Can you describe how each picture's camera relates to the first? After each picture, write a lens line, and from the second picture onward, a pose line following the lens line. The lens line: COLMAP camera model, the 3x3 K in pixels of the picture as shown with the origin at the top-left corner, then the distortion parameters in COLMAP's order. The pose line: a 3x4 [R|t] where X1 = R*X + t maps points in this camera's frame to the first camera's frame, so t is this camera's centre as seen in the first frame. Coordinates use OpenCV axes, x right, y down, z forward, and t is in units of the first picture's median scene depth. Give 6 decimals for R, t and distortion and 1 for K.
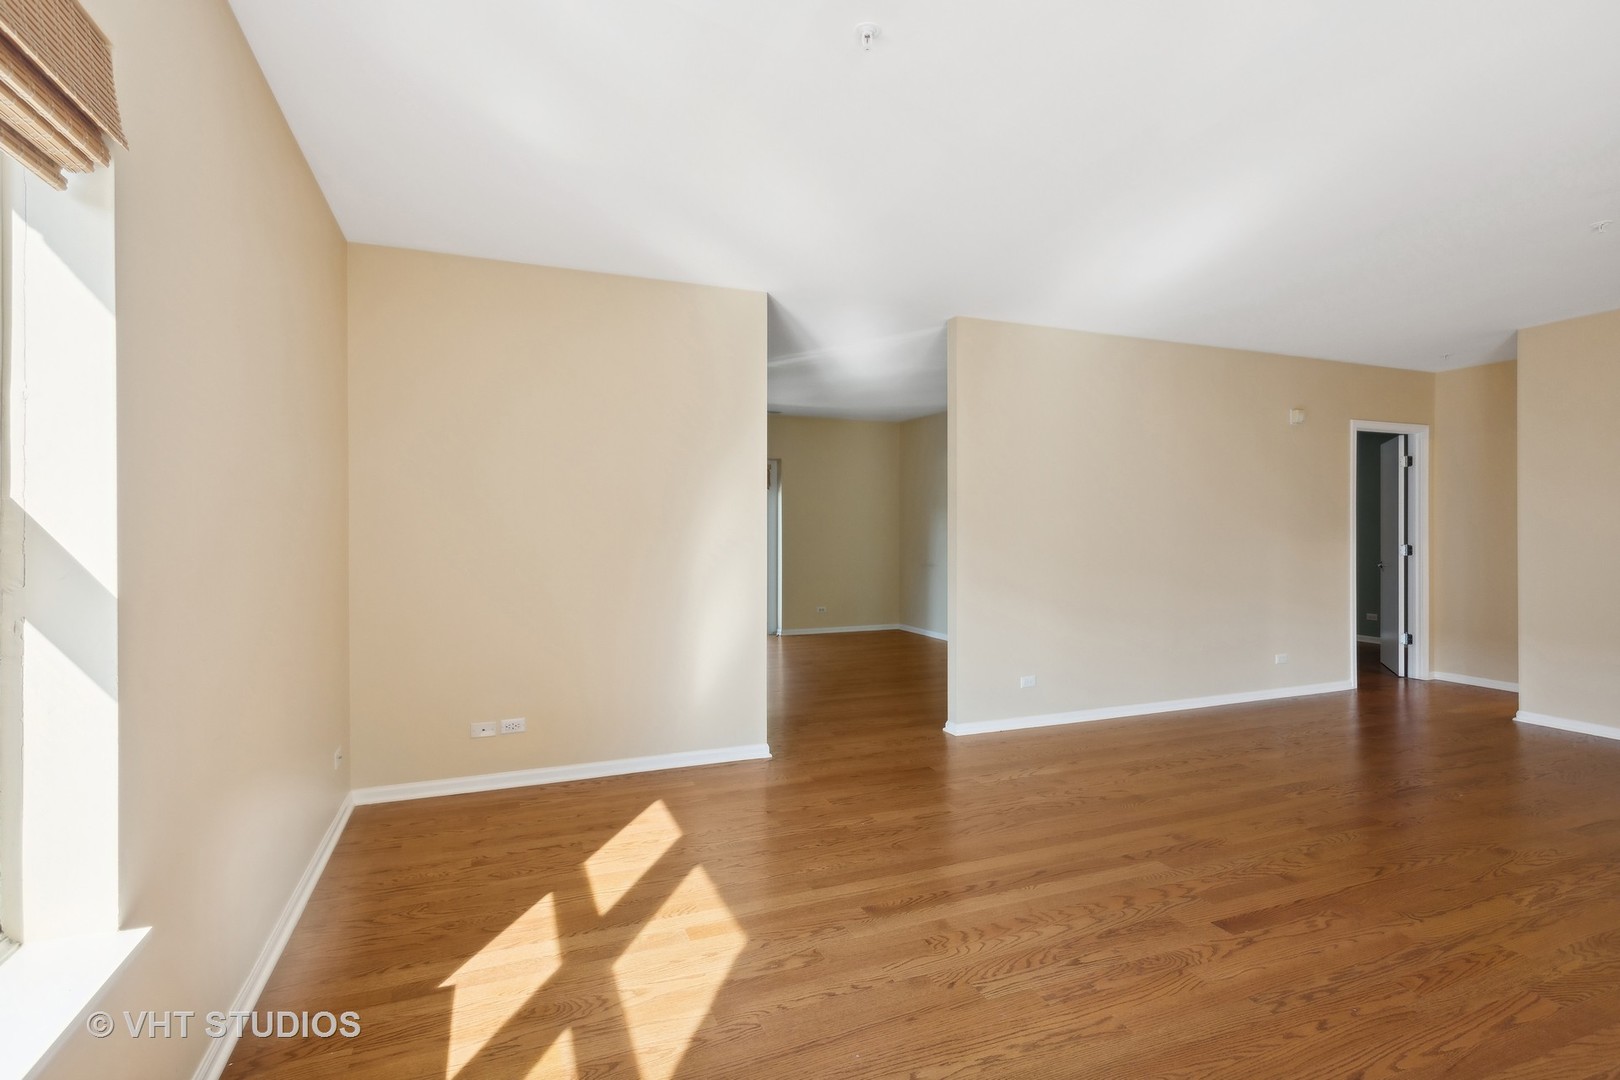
lens RADIAL K [[781.4, 0, 810.0], [0, 781.4, 540.0], [0, 0, 1]] dist [0.008991, 0.001066]
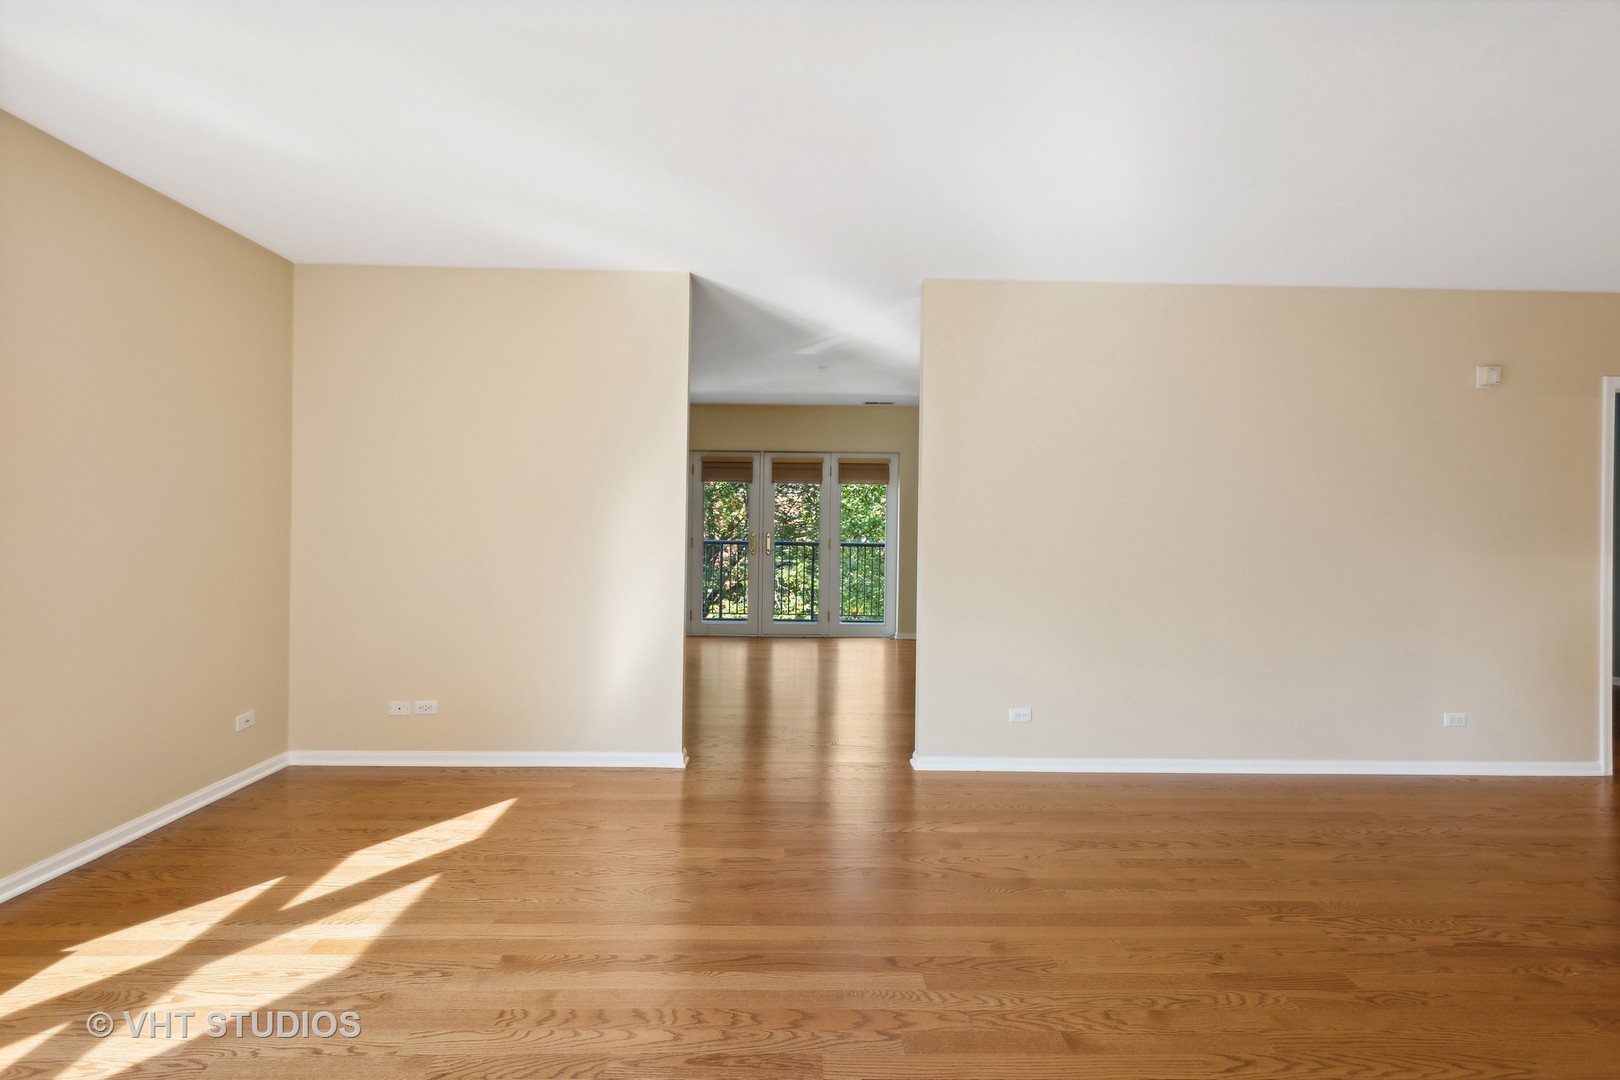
lens RADIAL K [[771.0, 0, 806.4], [0, 771.0, 528.4], [0, 0, 1]] dist [0.010676, -0.000433]
pose [[0.933850, 0.015358, -0.357336, 0.490107], [-0.020002, 0.999757, -0.009304, -0.003827], [0.357106, 0.015836, 0.933930, 0.219656]]
